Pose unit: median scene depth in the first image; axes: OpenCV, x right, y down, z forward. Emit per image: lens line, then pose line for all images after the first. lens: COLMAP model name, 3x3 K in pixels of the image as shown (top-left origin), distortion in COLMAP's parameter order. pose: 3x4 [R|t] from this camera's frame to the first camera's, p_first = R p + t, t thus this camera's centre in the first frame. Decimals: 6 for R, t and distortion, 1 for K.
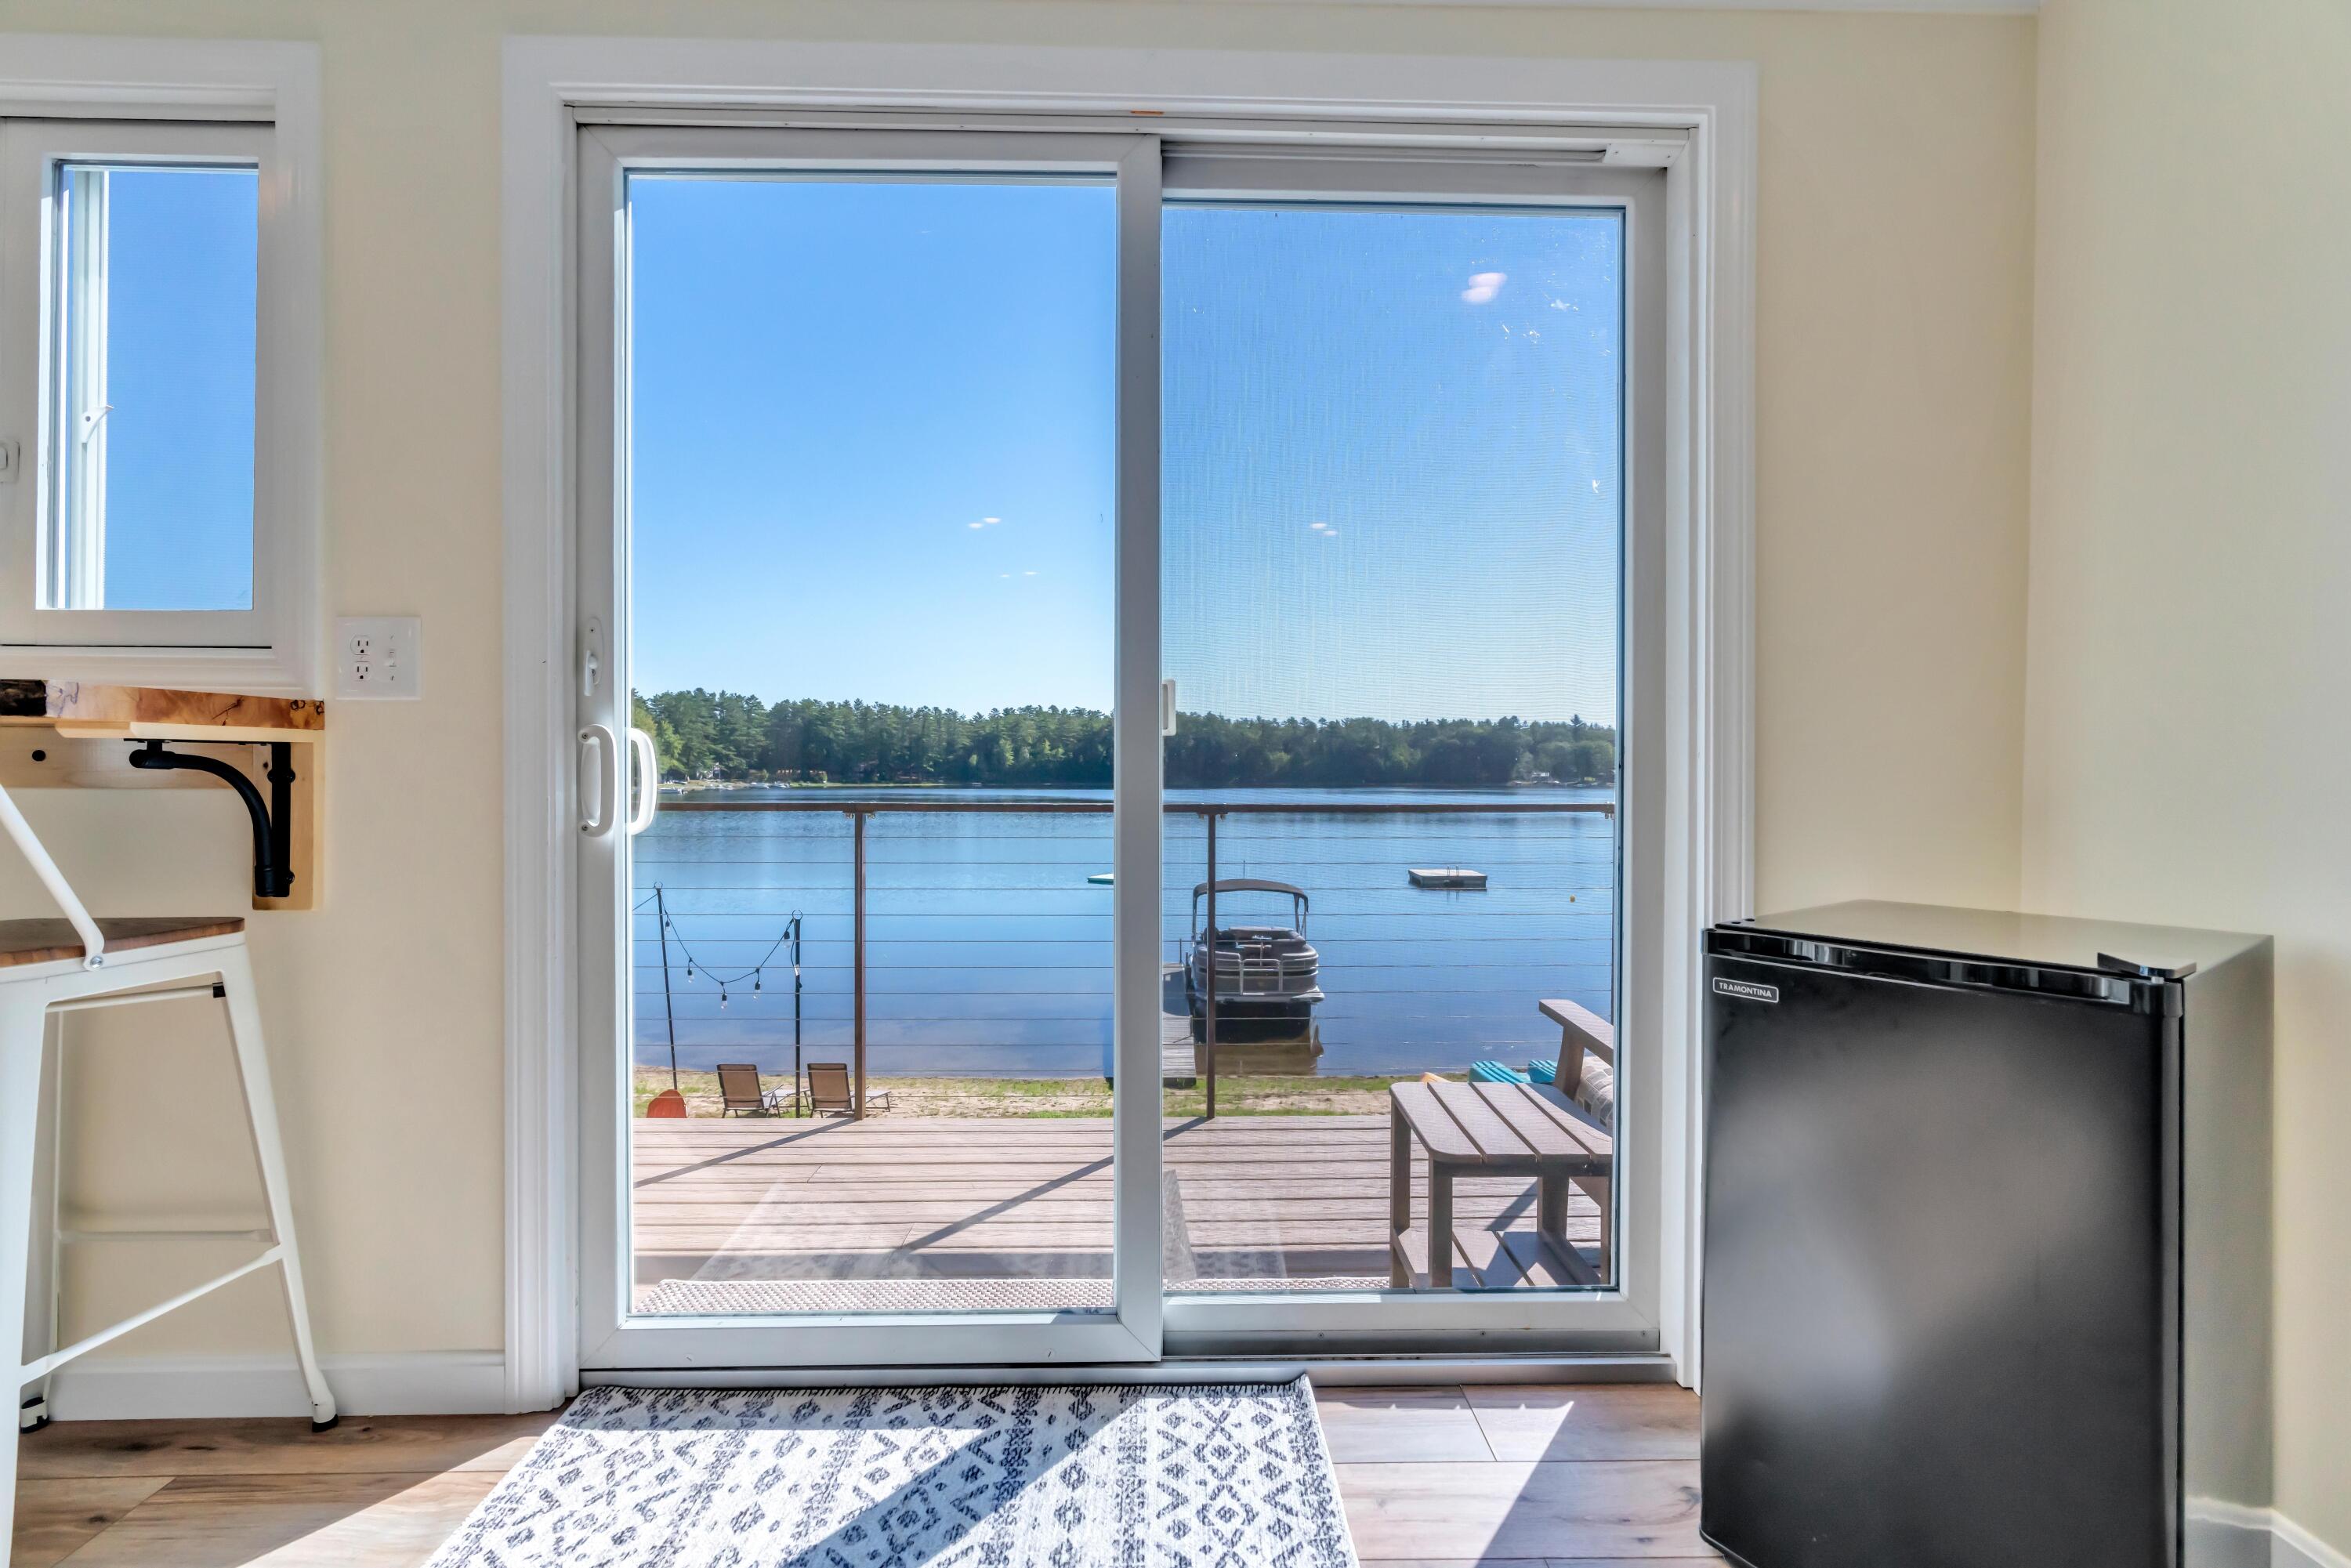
lens RADIAL K [[1047.4, 0, 1184.6], [0, 1047.4, 782.0], [0, 0, 1]] dist [-0.007209, 0.001123]
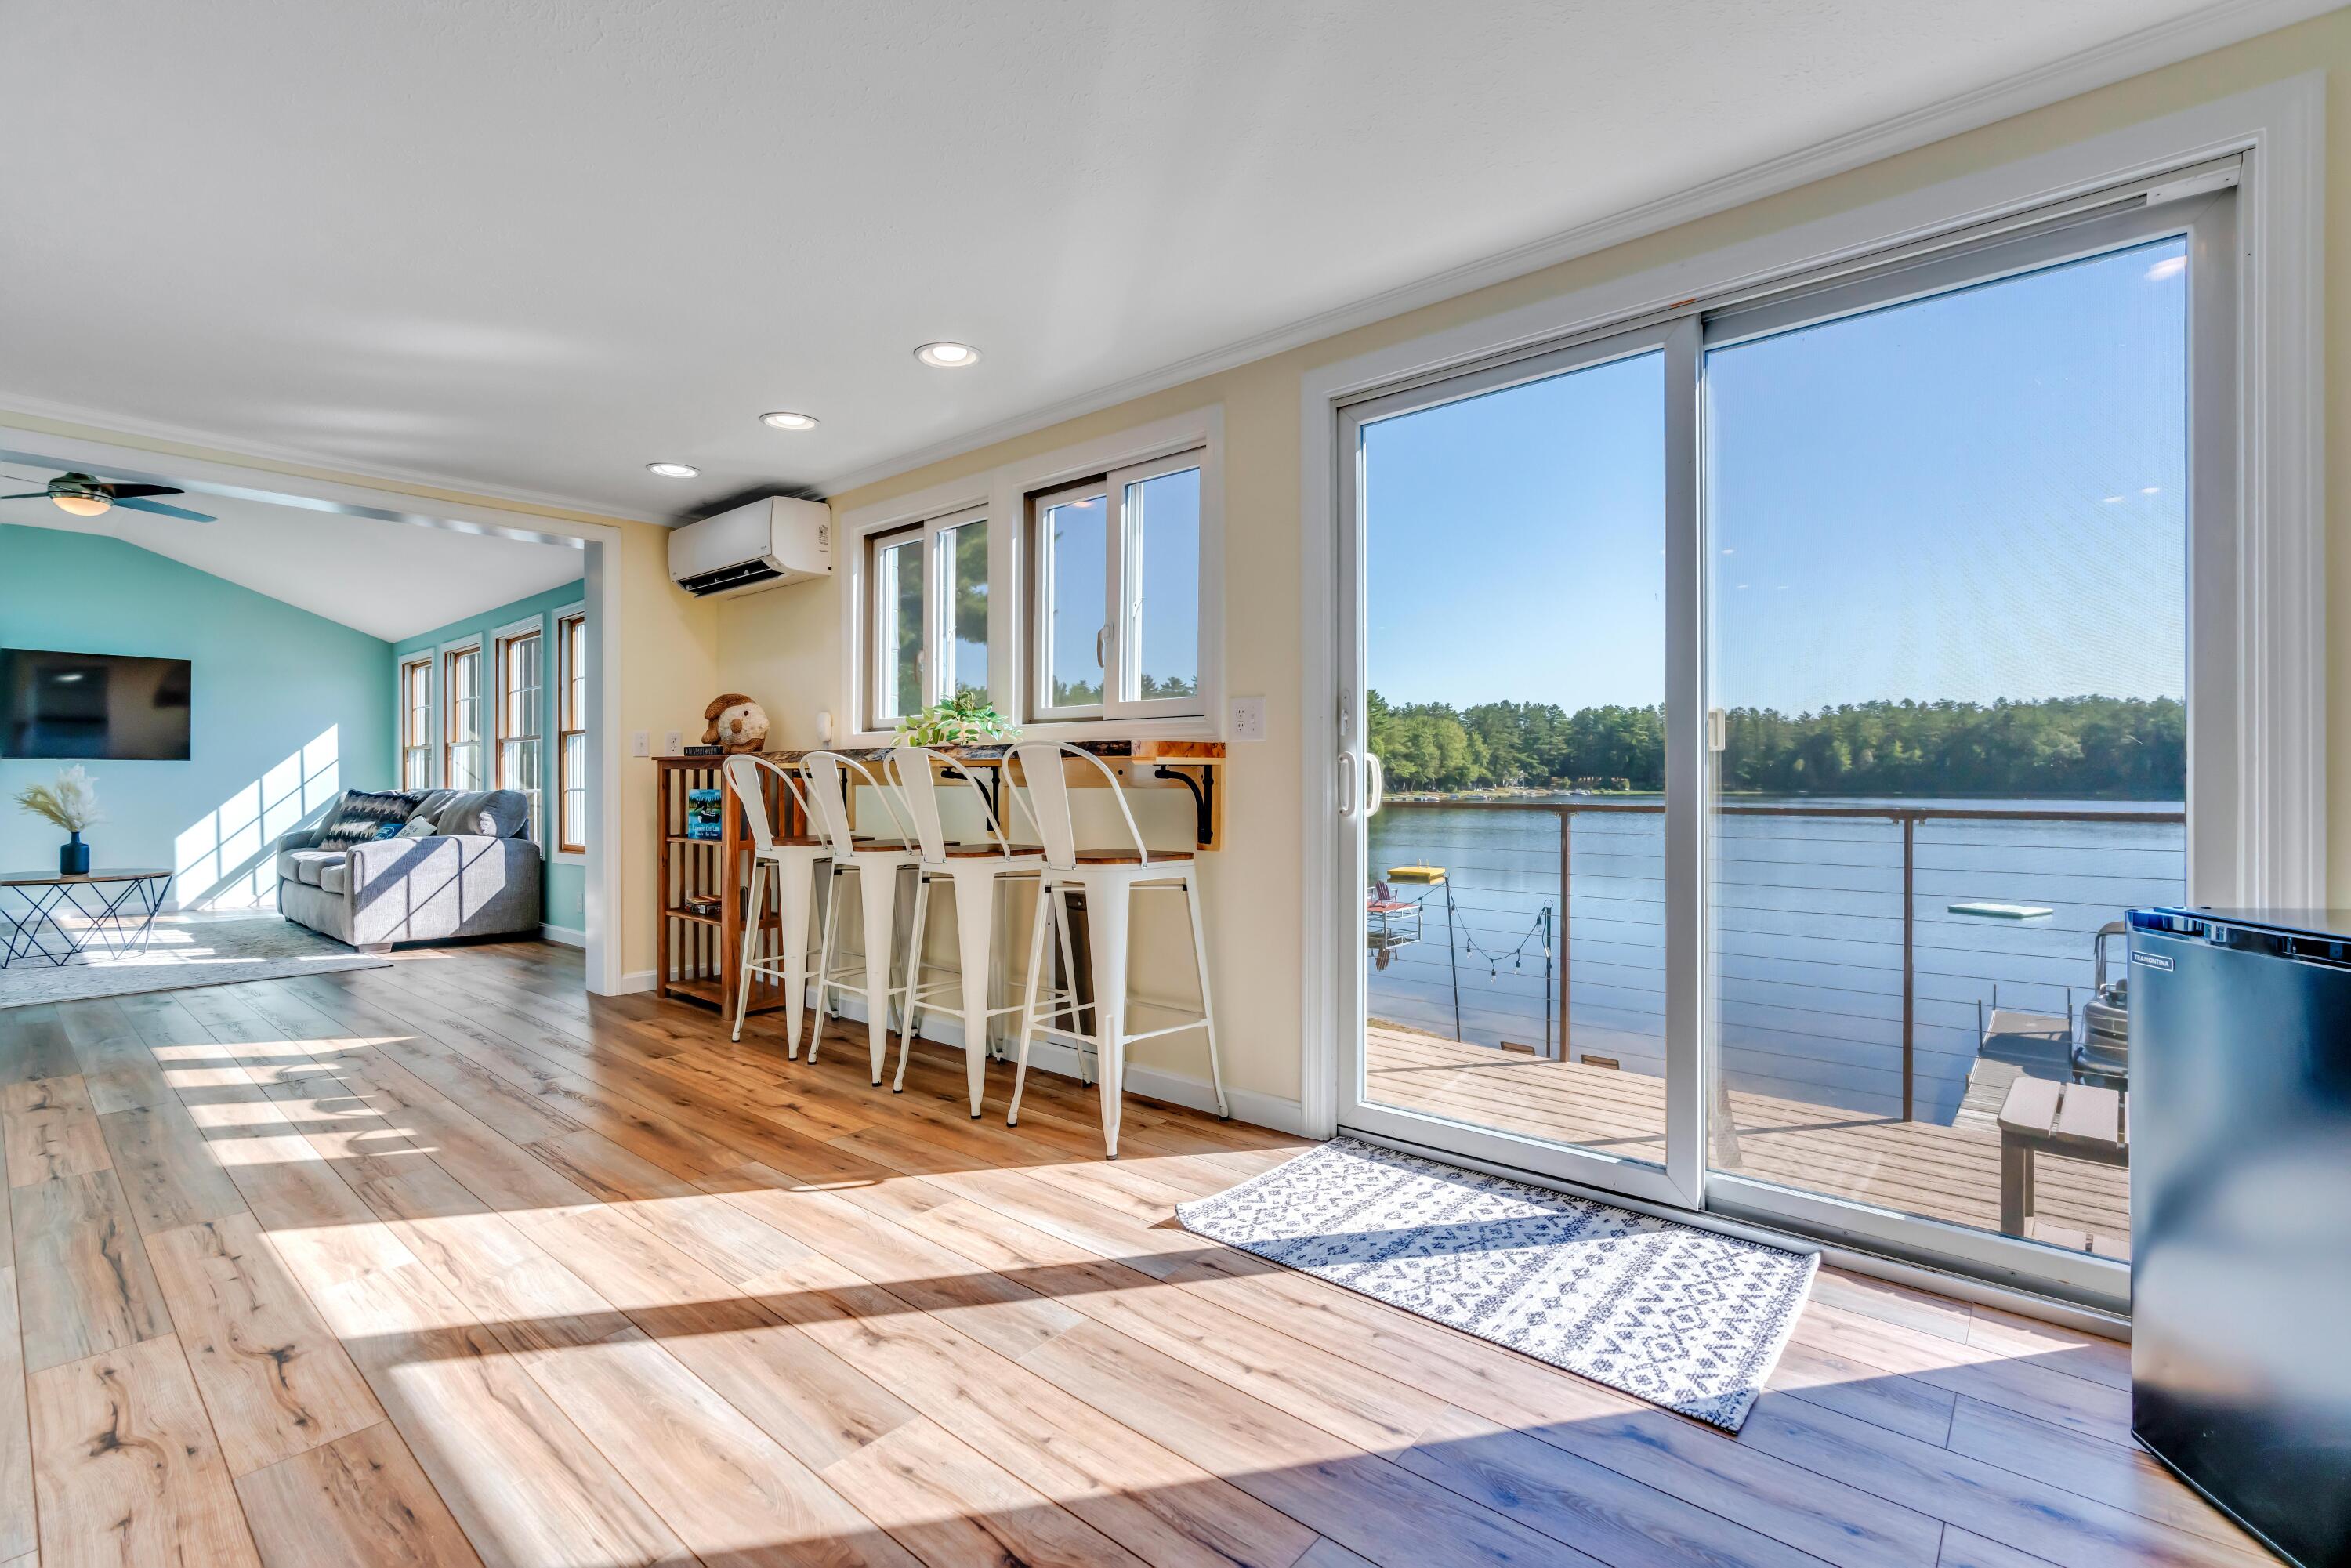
lens RADIAL K [[1047.4, 0, 1184.6], [0, 1047.4, 782.0], [0, 0, 1]] dist [-0.007209, 0.001123]
pose [[0.743212, -0.001237, -0.669055, 0.398885], [-0.003491, 0.999978, -0.005726, 0.005647], [0.669047, 0.006592, 0.743191, -0.470530]]
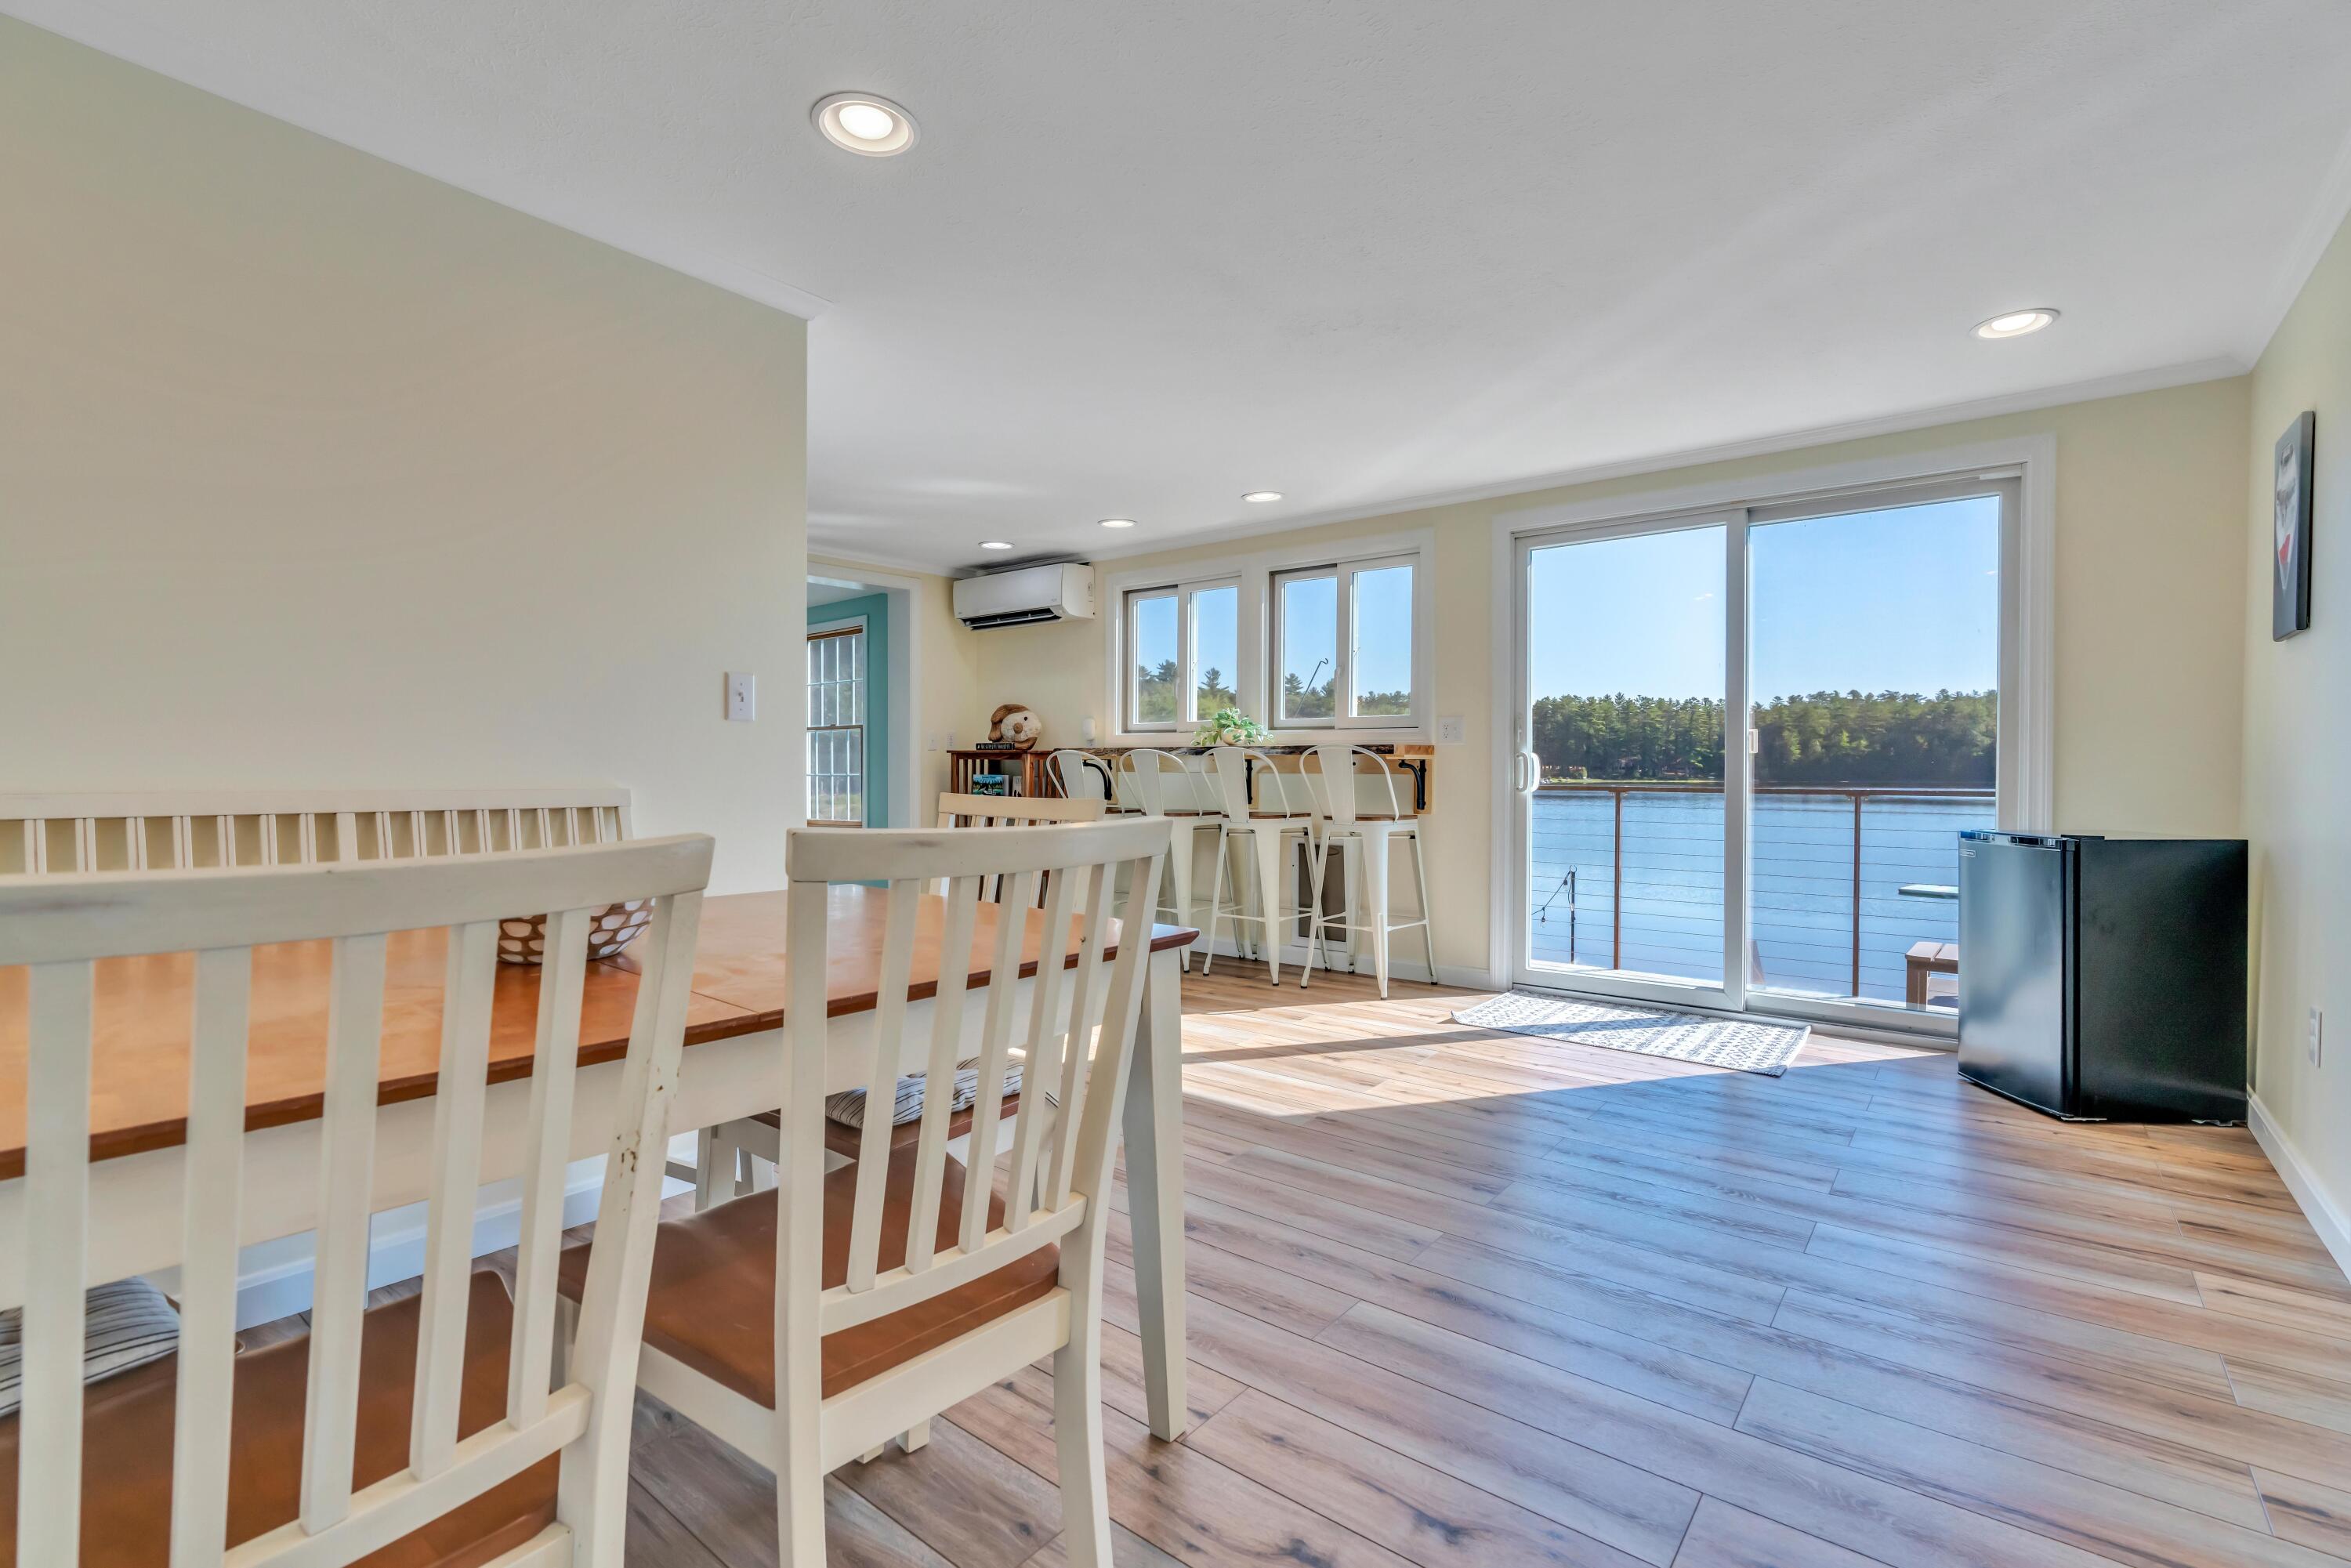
lens RADIAL K [[1060.0, 0, 1191.9], [0, 1060.0, 781.8], [0, 0, 1]] dist [-0.000481, 0.000312]
pose [[0.774153, 0.007409, -0.632956, 0.553423], [-0.005250, 0.999972, 0.005284, 0.014956], [0.632977, -0.000767, 0.774170, -1.751197]]
